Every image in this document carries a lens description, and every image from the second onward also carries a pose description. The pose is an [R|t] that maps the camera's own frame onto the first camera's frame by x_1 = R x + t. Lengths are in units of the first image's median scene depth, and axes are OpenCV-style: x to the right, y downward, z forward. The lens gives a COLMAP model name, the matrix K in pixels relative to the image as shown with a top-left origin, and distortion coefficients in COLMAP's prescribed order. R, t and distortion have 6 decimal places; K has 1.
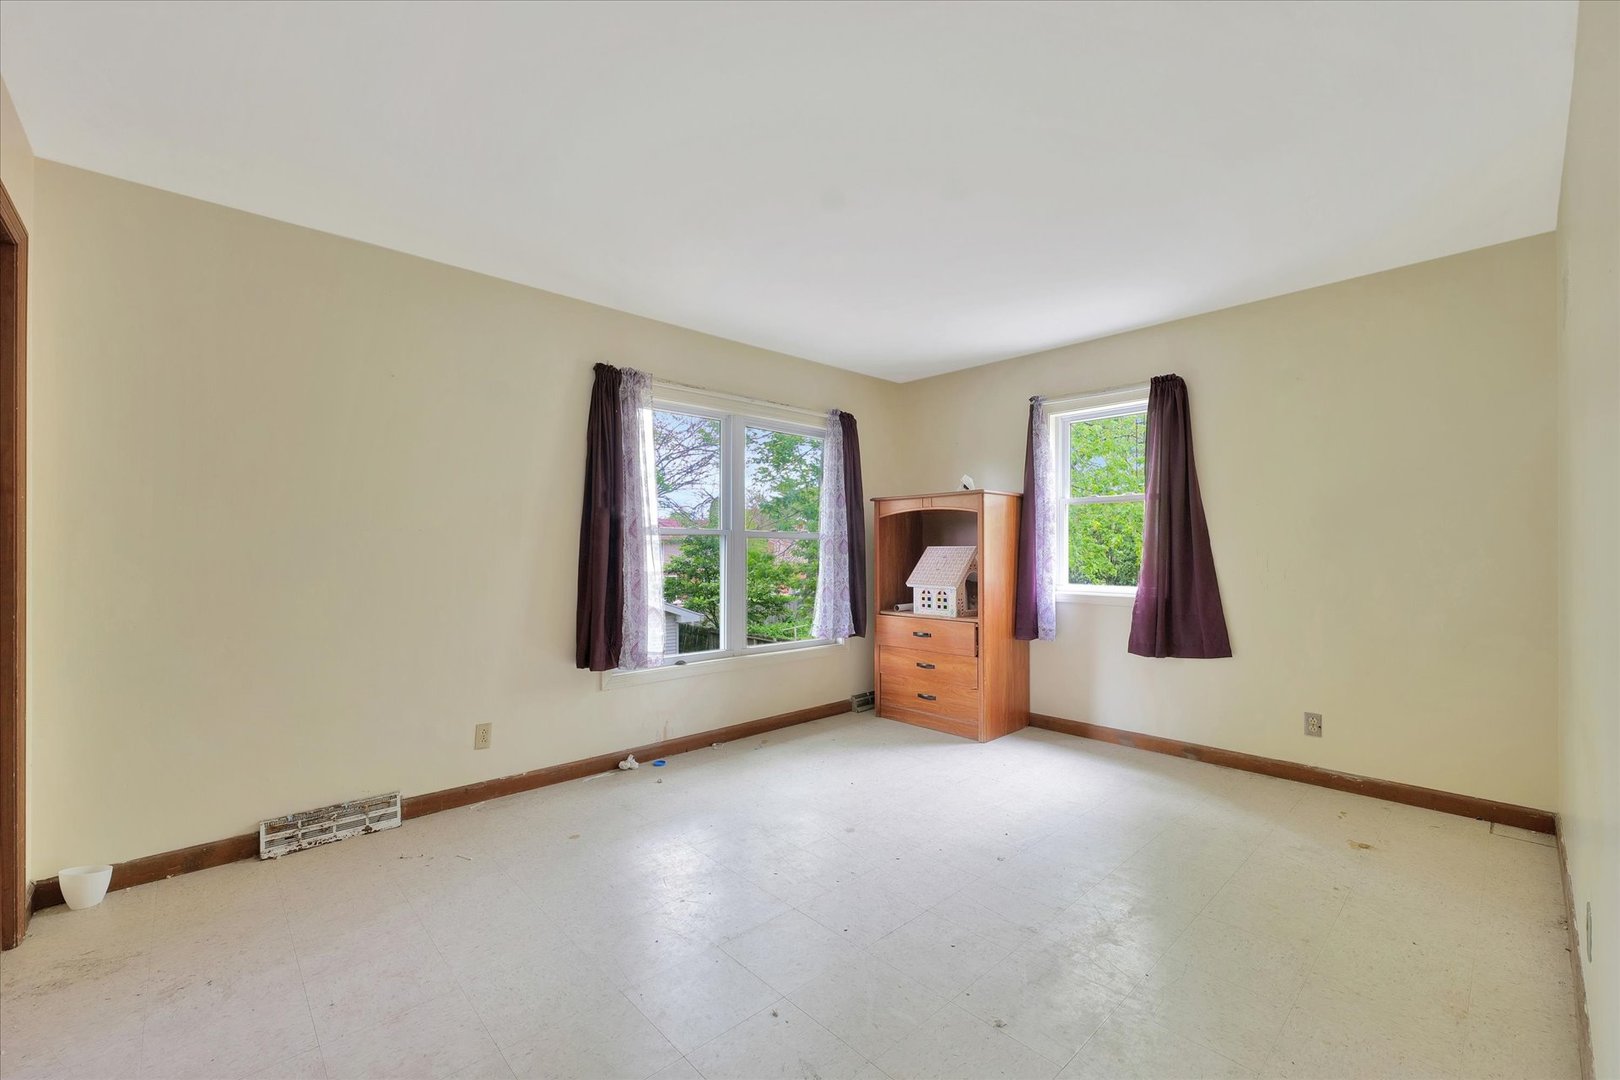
lens RADIAL K [[666.3, 0, 808.8], [0, 666.3, 541.0], [0, 0, 1]] dist [0.000300, -0.000041]
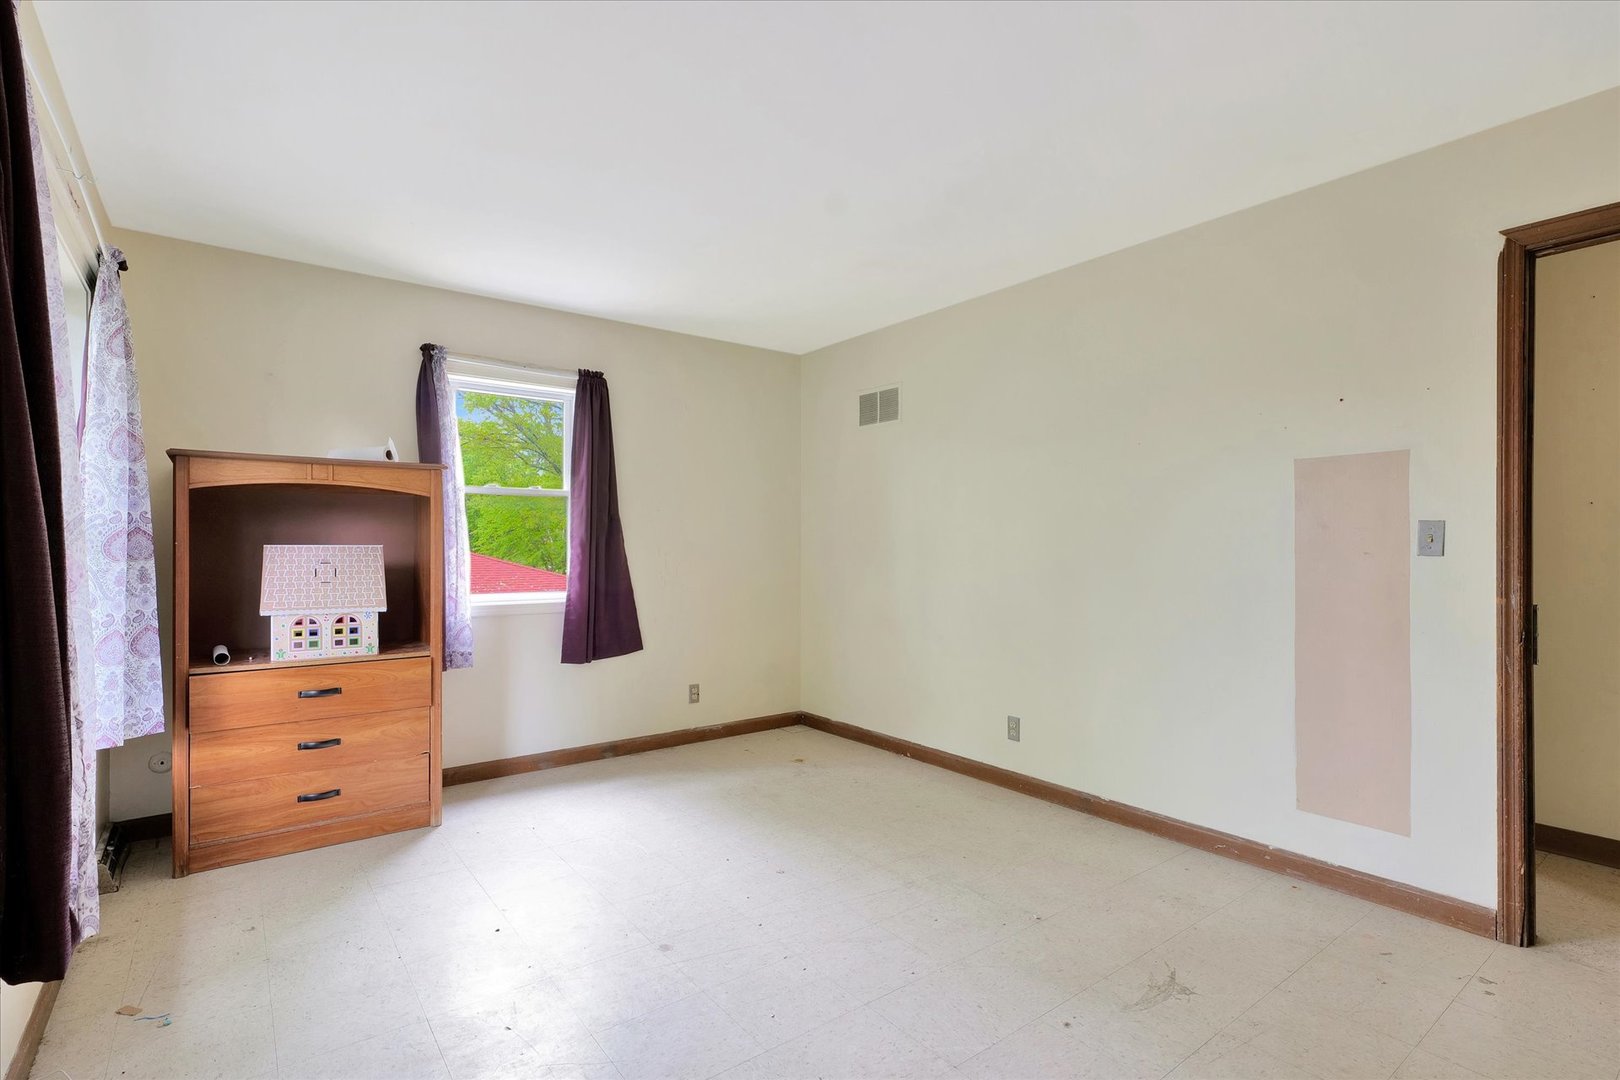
lens RADIAL K [[759.8, 0, 808.5], [0, 759.8, 549.5], [0, 0, 1]] dist [-0.001381, 0.000048]
pose [[0.096600, 0.004853, 0.995311, -0.473408], [-0.008368, 0.999957, -0.004064, 0.012053], [-0.995288, -0.007936, 0.096637, 0.512237]]
